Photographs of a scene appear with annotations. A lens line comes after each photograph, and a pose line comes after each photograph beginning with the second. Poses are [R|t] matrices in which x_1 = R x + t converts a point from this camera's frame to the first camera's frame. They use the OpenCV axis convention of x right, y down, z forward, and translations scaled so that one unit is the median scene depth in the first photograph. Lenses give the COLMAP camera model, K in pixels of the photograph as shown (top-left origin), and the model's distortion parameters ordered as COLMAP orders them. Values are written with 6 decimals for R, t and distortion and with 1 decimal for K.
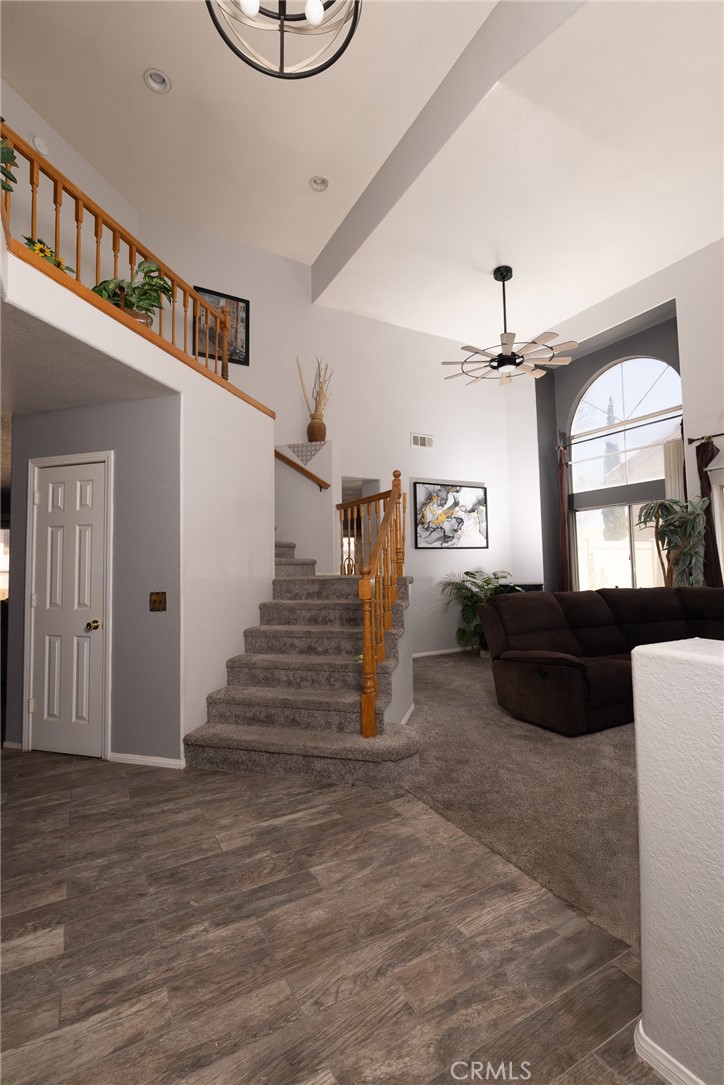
lens RADIAL K [[460.8, 0, 363.1], [0, 460.8, 538.7], [0, 0, 1]] dist [0.001183, 0.000173]
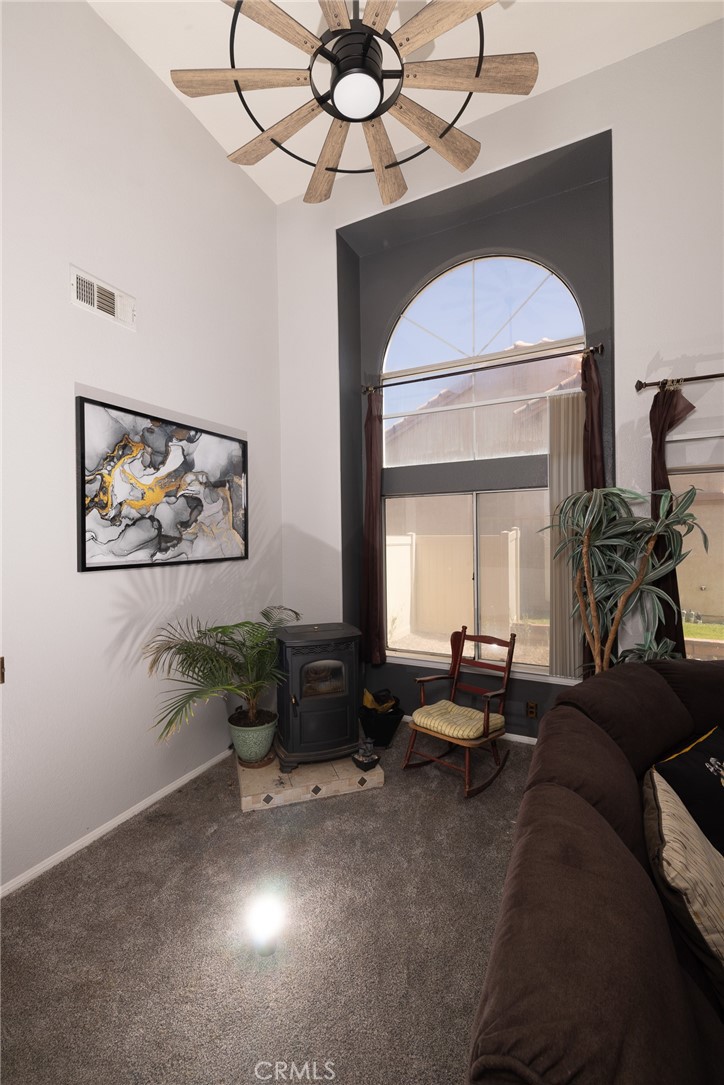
lens RADIAL K [[460.8, 0, 359.4], [0, 460.8, 537.2], [0, 0, 1]] dist [0.001183, 0.000173]
pose [[0.827082, 0.009031, 0.562009, 0.087136], [-0.035208, 0.998740, 0.035765, -0.027705], [-0.560978, -0.049368, 0.826357, 0.528256]]
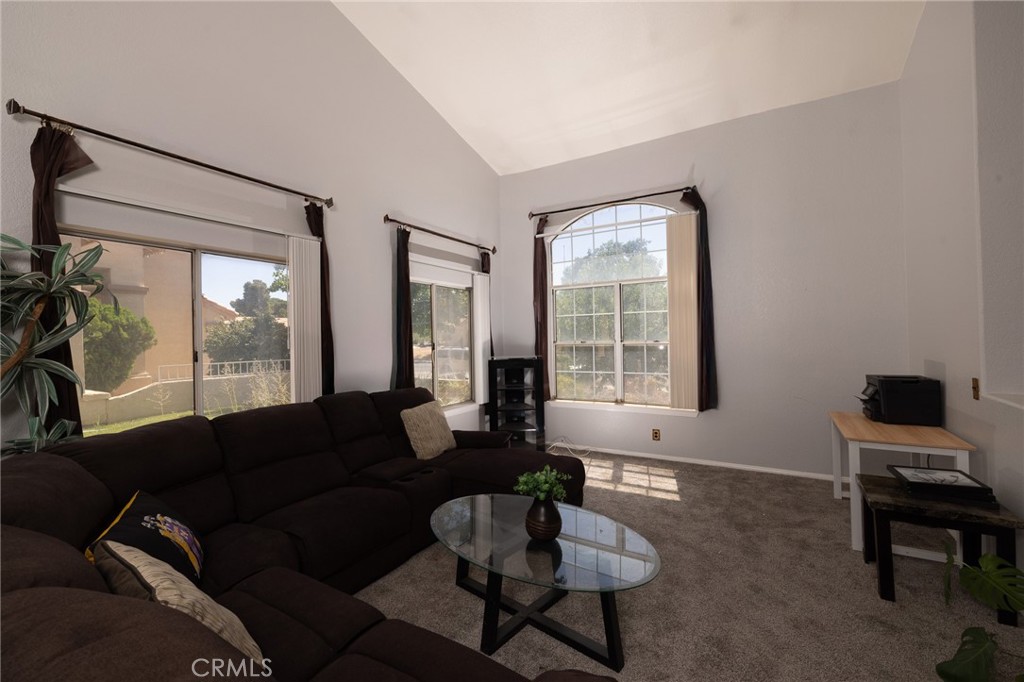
lens RADIAL K [[434.9, 0, 513.0], [0, 434.9, 339.6], [0, 0, 1]] dist [0.001183, 0.000173]
pose [[-0.481465, 0.022245, 0.876183, 0.092403], [-0.022747, 0.999024, -0.037863, 0.003900], [-0.876170, -0.038160, -0.480489, 0.564085]]
